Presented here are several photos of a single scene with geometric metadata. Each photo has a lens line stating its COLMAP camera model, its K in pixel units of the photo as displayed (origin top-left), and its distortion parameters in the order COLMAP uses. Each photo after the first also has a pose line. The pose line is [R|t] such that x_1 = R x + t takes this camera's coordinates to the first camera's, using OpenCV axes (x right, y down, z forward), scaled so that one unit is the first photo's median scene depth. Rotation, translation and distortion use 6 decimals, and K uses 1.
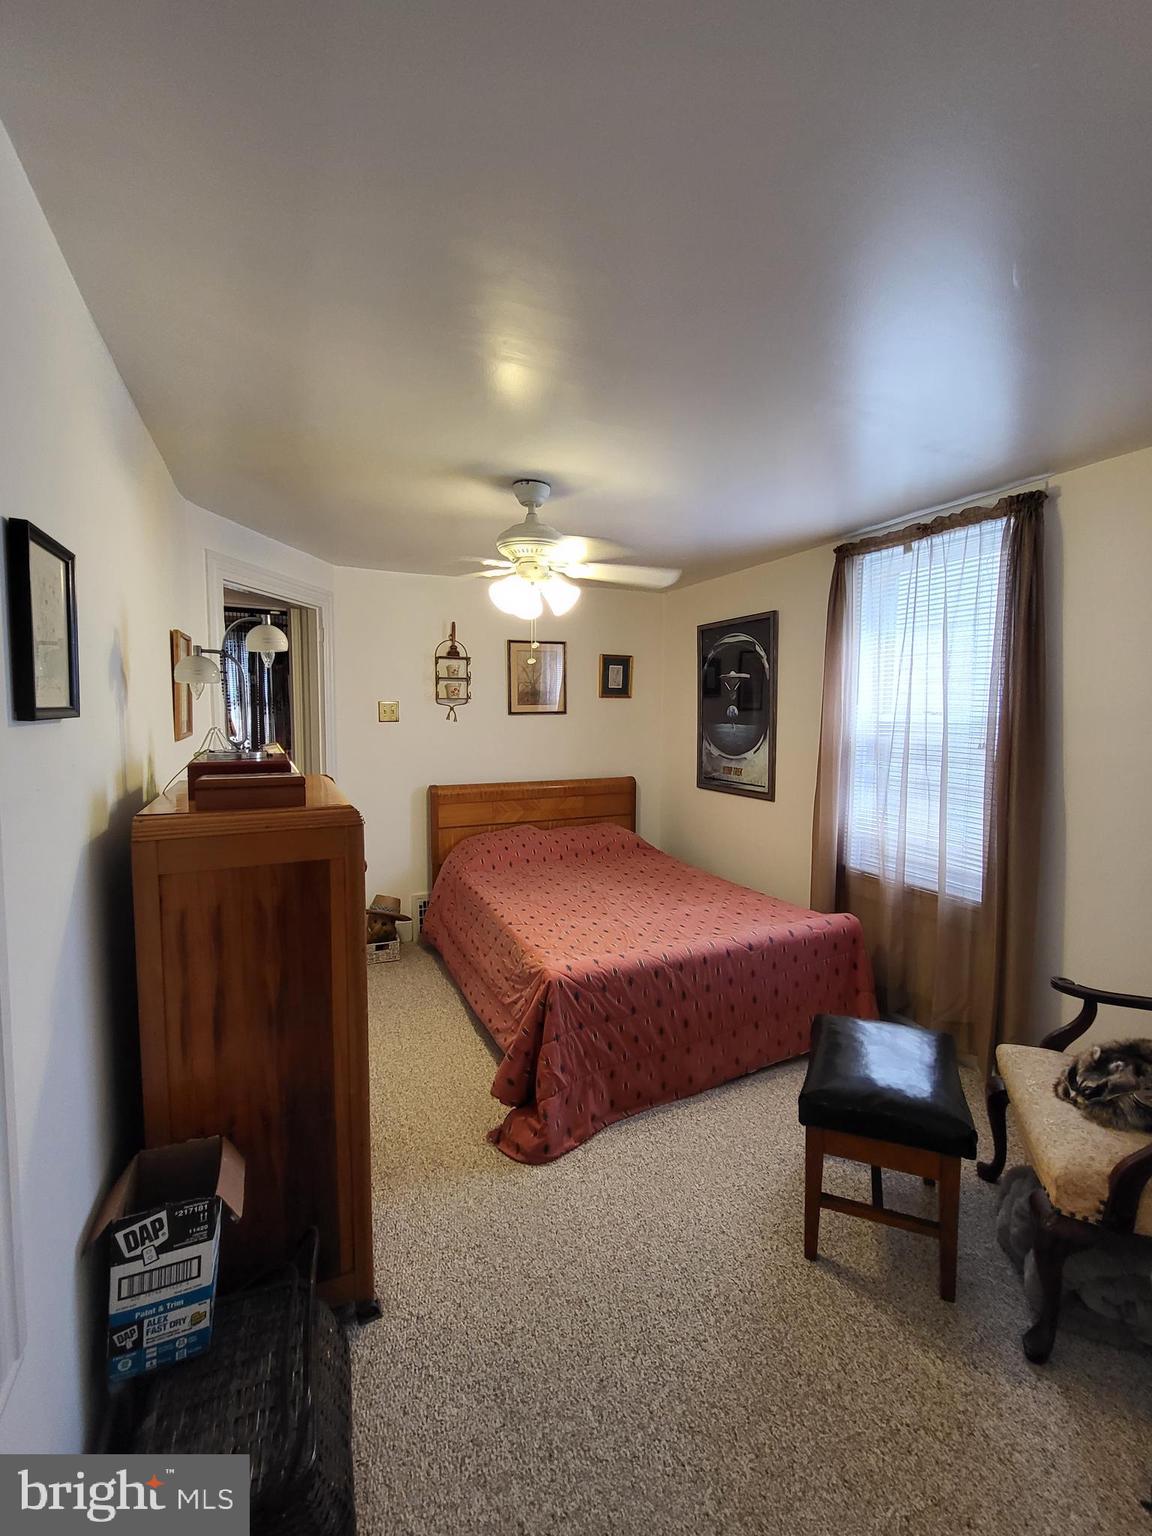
lens RADIAL K [[644.4, 0, 582.8], [0, 644.4, 755.2], [0, 0, 1]] dist [-0.001161, 0.000057]
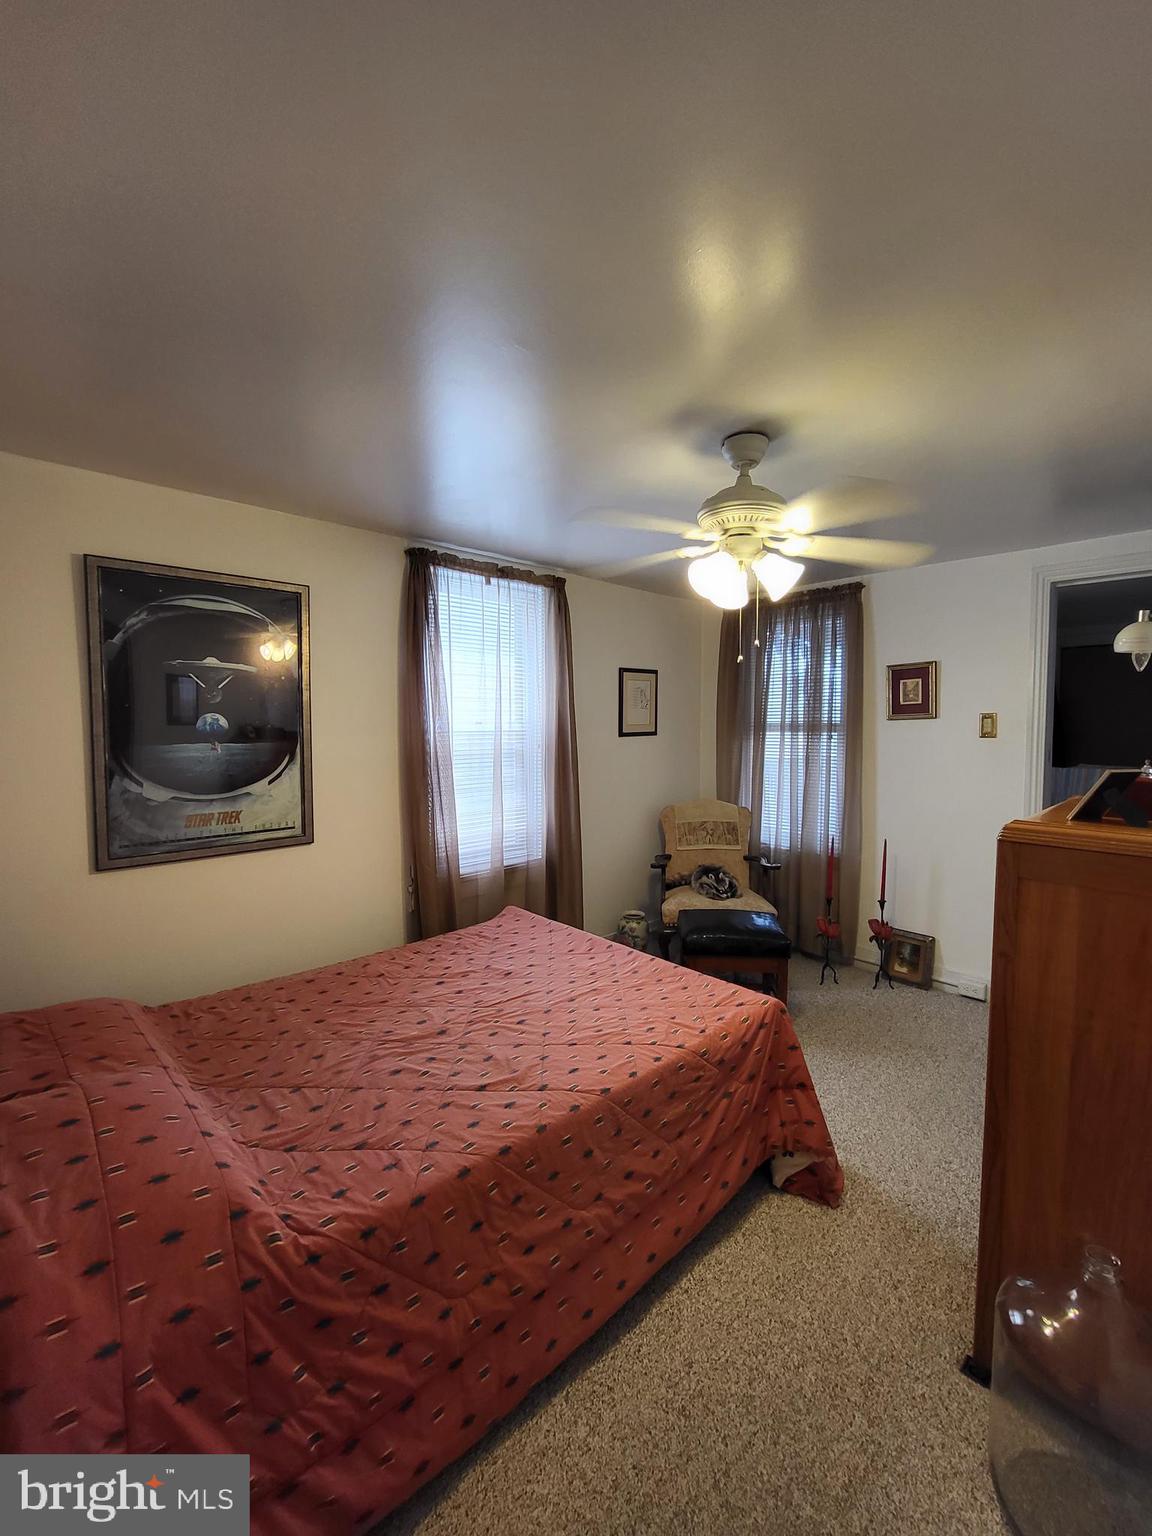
lens RADIAL K [[644.4, 0, 582.8], [0, 644.4, 755.2], [0, 0, 1]] dist [-0.001161, 0.000057]
pose [[-0.319522, -0.061417, 0.945587, -0.492252], [0.056390, 0.994896, 0.083674, -0.072838], [-0.945900, 0.080057, -0.314428, 0.914143]]
